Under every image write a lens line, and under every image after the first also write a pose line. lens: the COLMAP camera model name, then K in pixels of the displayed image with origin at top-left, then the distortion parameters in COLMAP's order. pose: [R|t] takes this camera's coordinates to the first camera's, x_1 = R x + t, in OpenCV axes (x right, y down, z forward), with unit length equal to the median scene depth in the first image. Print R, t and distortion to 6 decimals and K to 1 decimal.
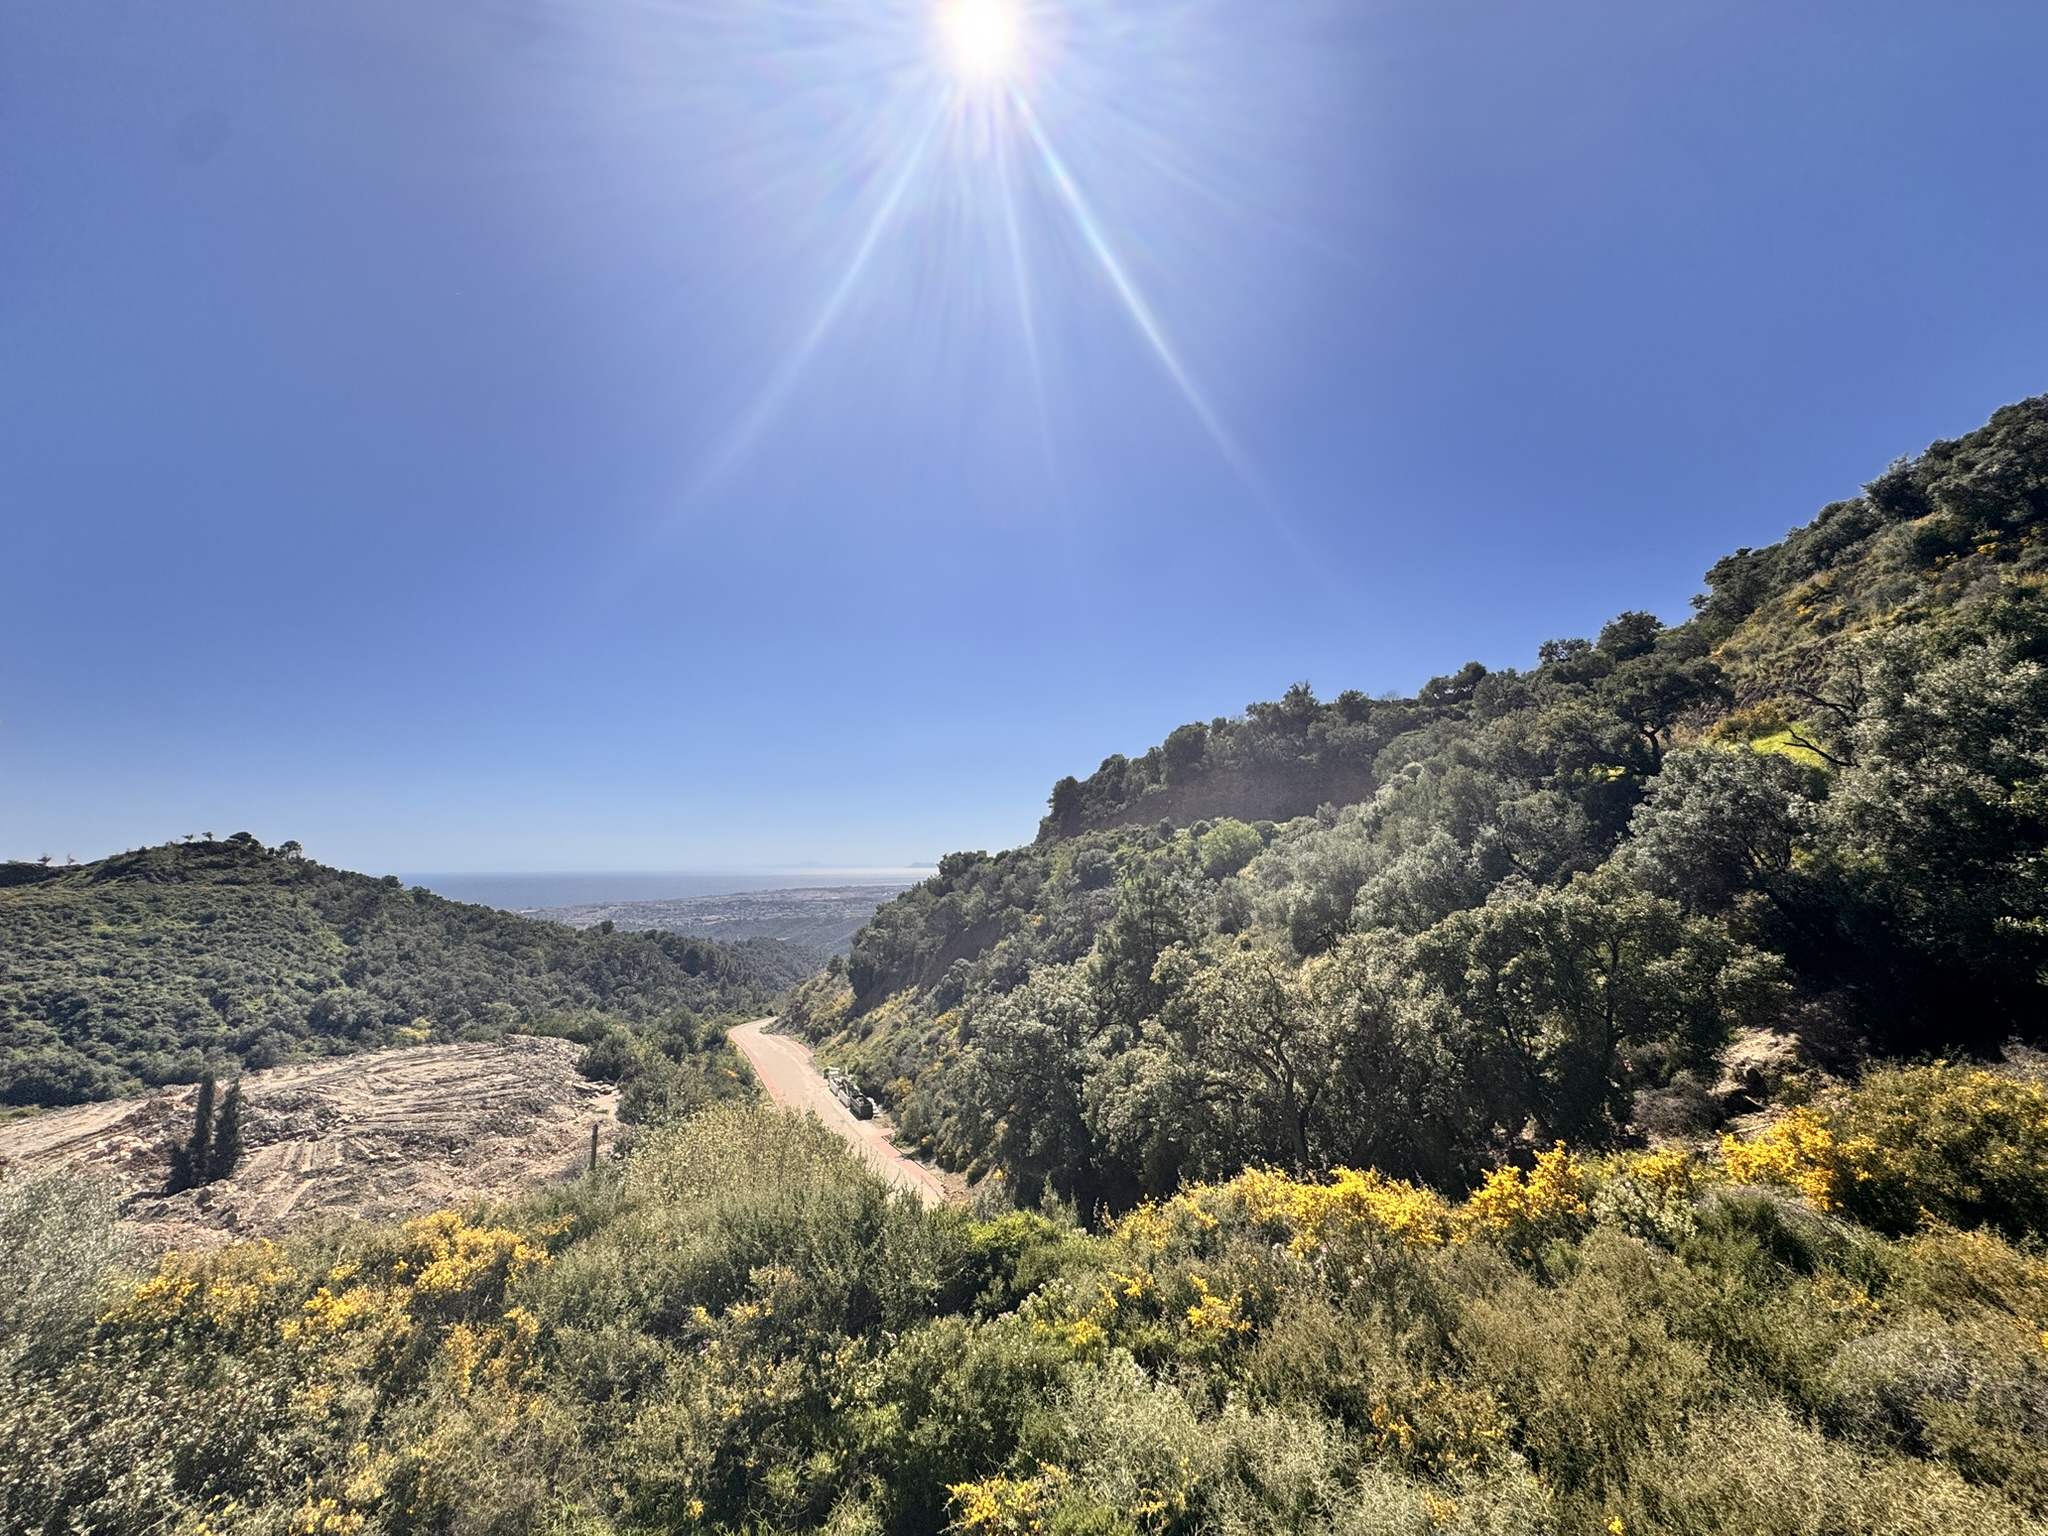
lens RADIAL K [[807.0, 0, 1024.7], [0, 807.0, 764.6], [0, 0, 1]] dist [-0.008328, 0.001001]
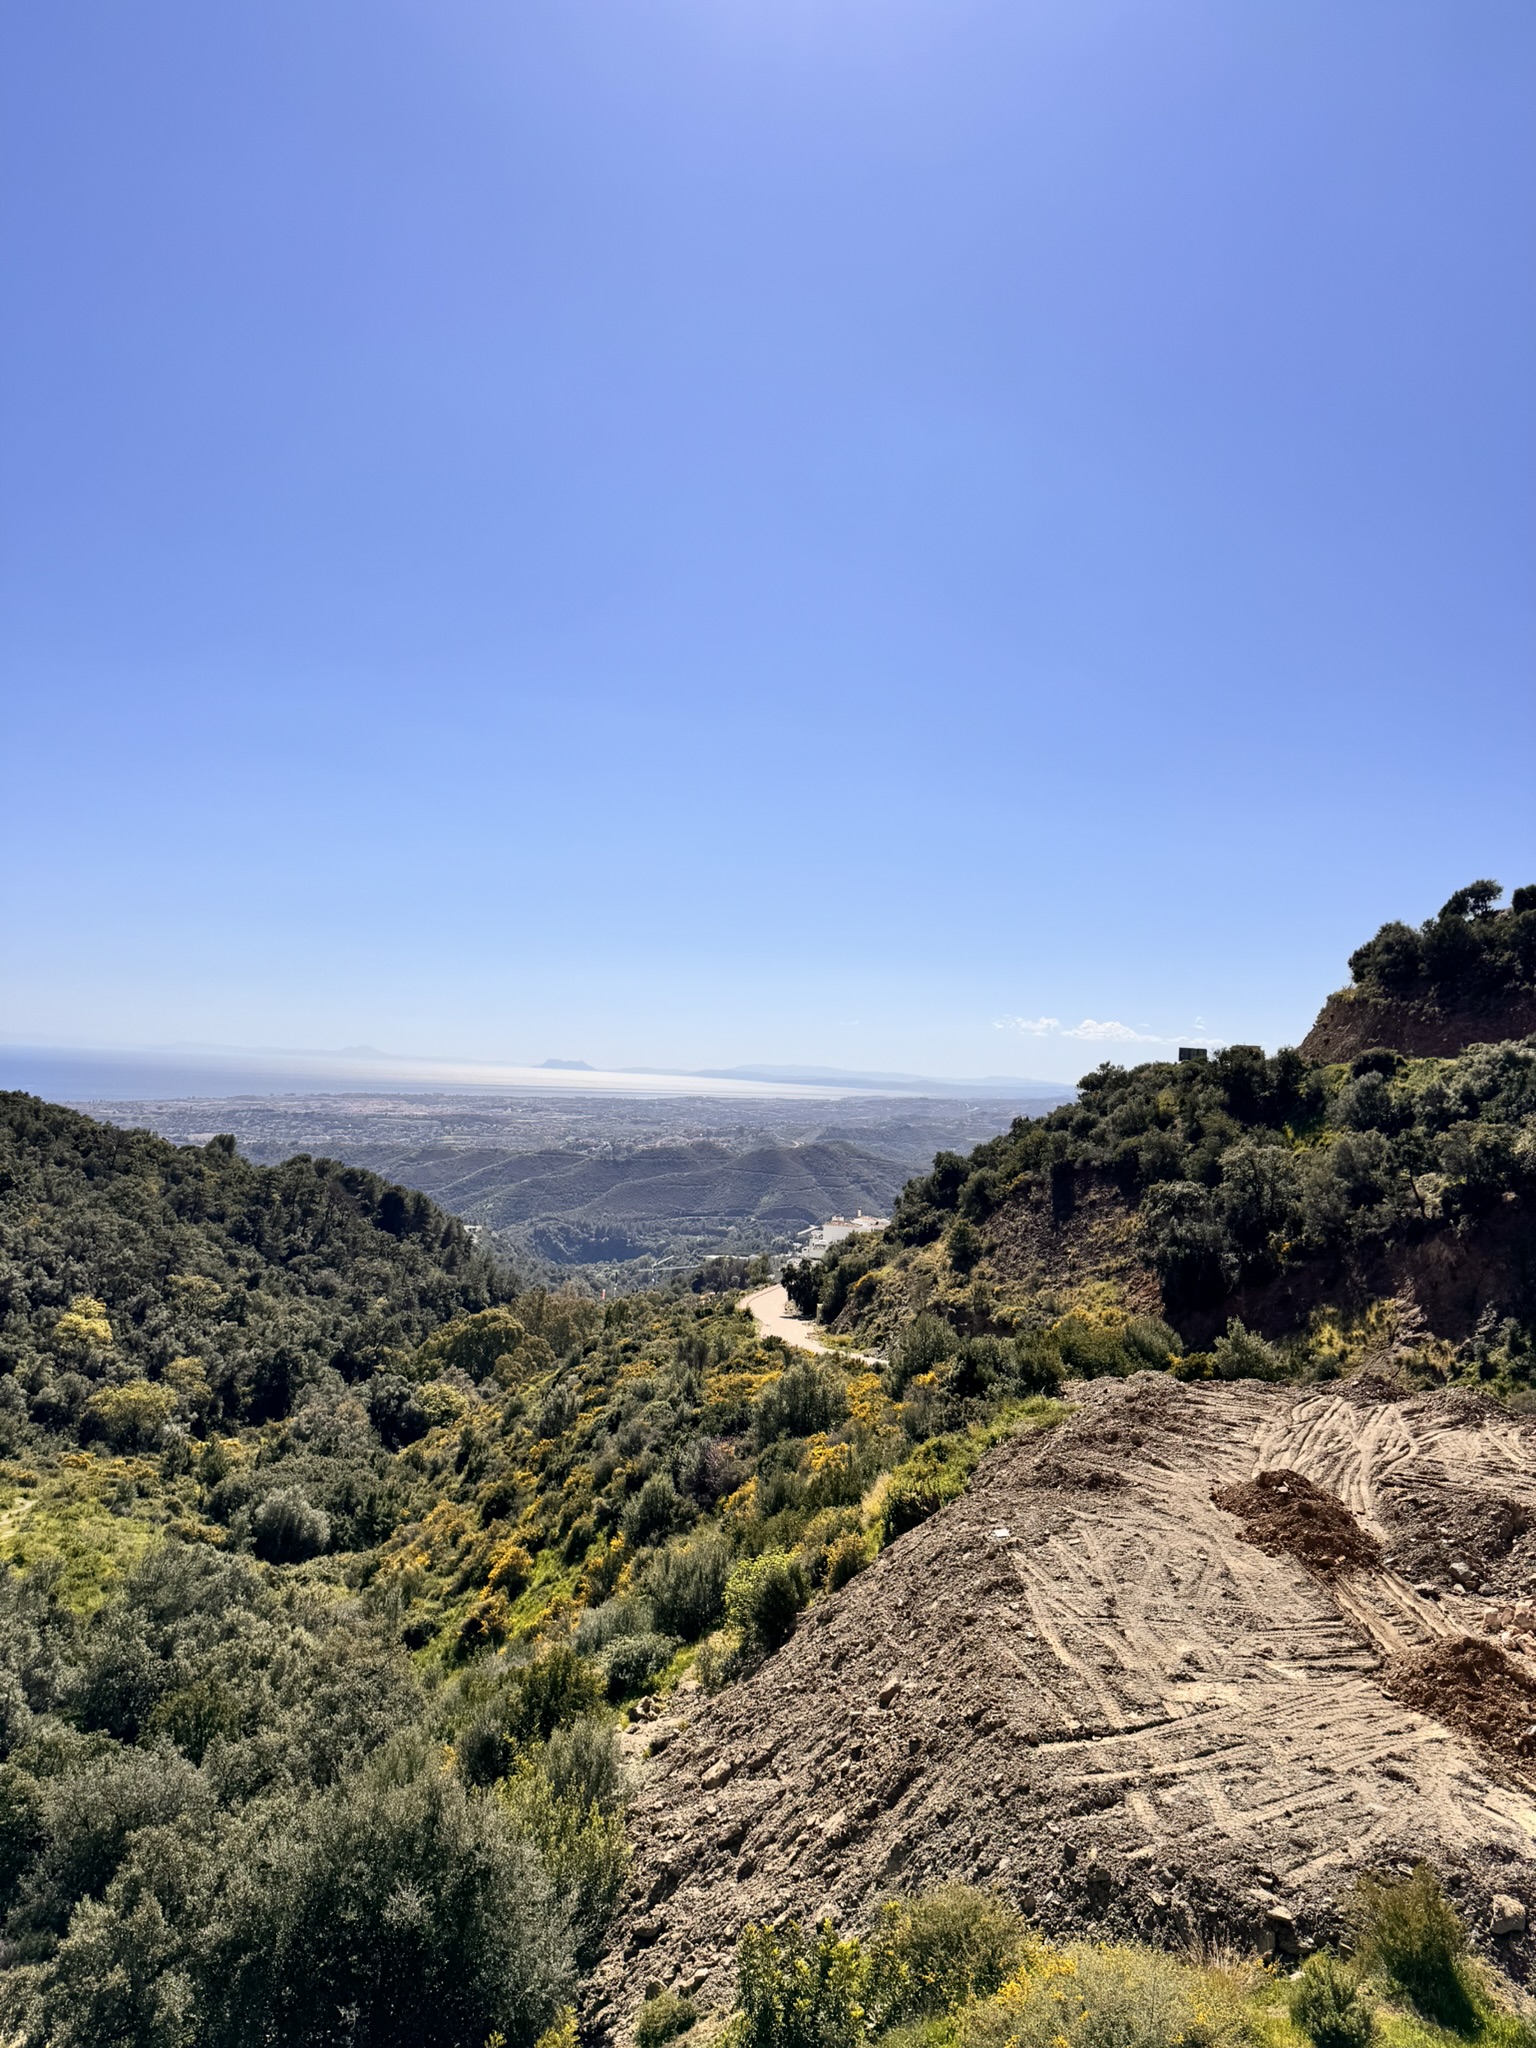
lens RADIAL K [[1417.1, 0, 765.5], [0, 1417.1, 1037.0], [0, 0, 1]] dist [0.084794, -0.010075]
pose [[0.998156, 0.054613, 0.026512, -0.454618], [-0.056933, 0.993702, 0.096519, 0.028519], [-0.021074, -0.097850, 0.994978, 0.052351]]
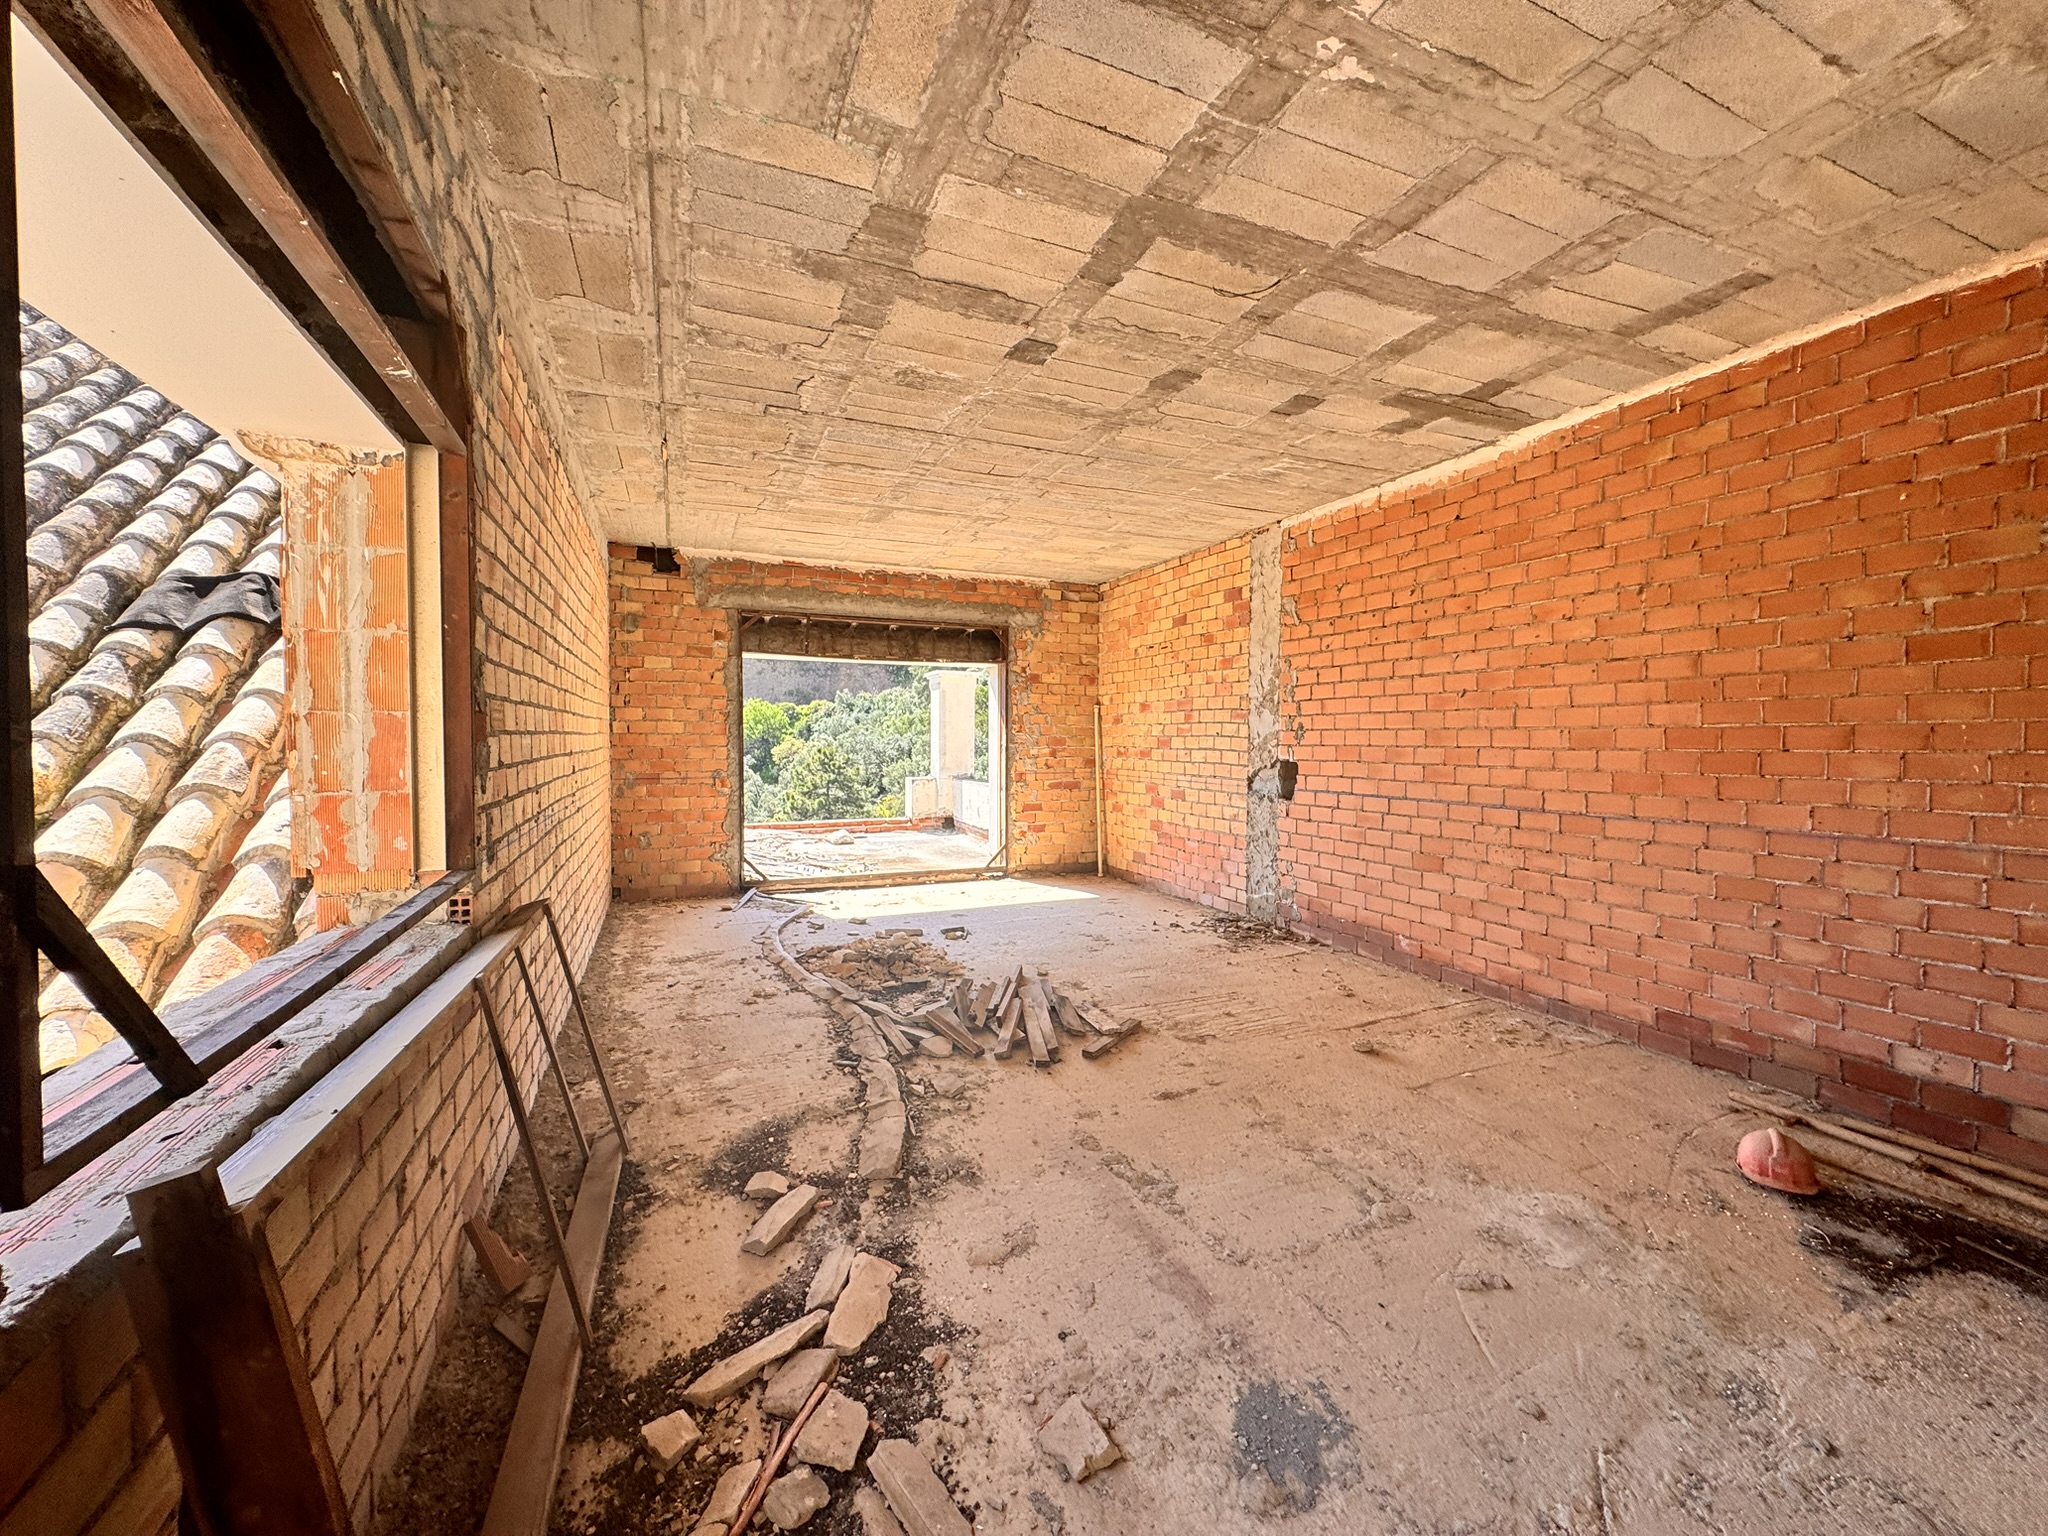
lens RADIAL K [[807.0, 0, 1019.3], [0, 807.0, 771.1], [0, 0, 1]] dist [-0.008328, 0.001001]
pose [[0.780439, -0.015162, 0.625048, -0.100526], [-0.083378, 0.988253, 0.128078, -0.003893], [-0.619647, -0.152072, 0.770007, -0.037036]]
